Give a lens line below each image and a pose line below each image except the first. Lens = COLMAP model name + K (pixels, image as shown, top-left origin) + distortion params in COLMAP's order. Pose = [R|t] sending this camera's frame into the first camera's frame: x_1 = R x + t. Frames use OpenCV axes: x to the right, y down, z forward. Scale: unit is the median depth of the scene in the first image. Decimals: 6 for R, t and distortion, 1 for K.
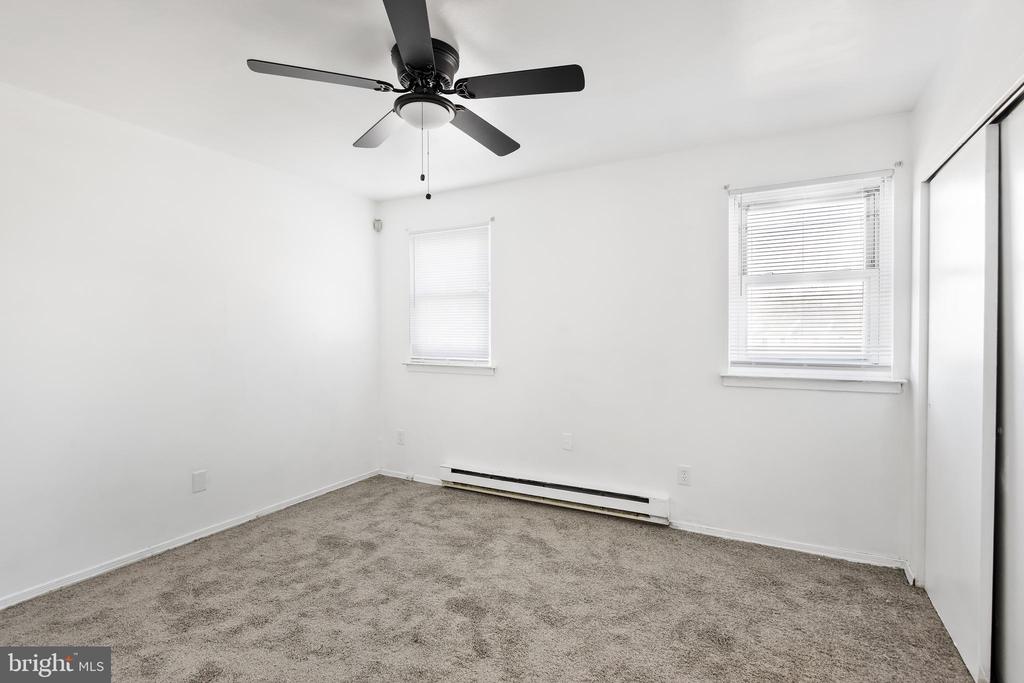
lens RADIAL K [[471.9, 0, 514.5], [0, 471.9, 338.2], [0, 0, 1]] dist [-0.008707, 0.000153]
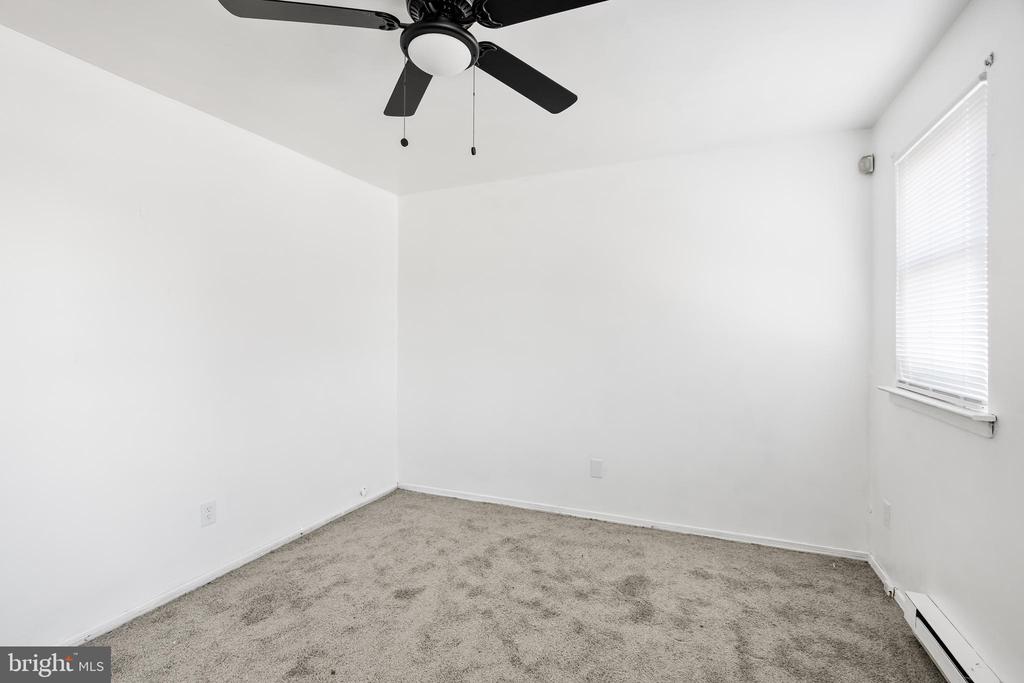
lens RADIAL K [[449.6, 0, 514.6], [0, 449.6, 339.0], [0, 0, 1]] dist [-0.014891, -0.000003]
pose [[0.102823, 0.000055, -0.994700, 0.370012], [-0.015264, 0.999882, -0.001523, 0.001919], [0.994583, 0.015339, 0.102811, 0.690219]]
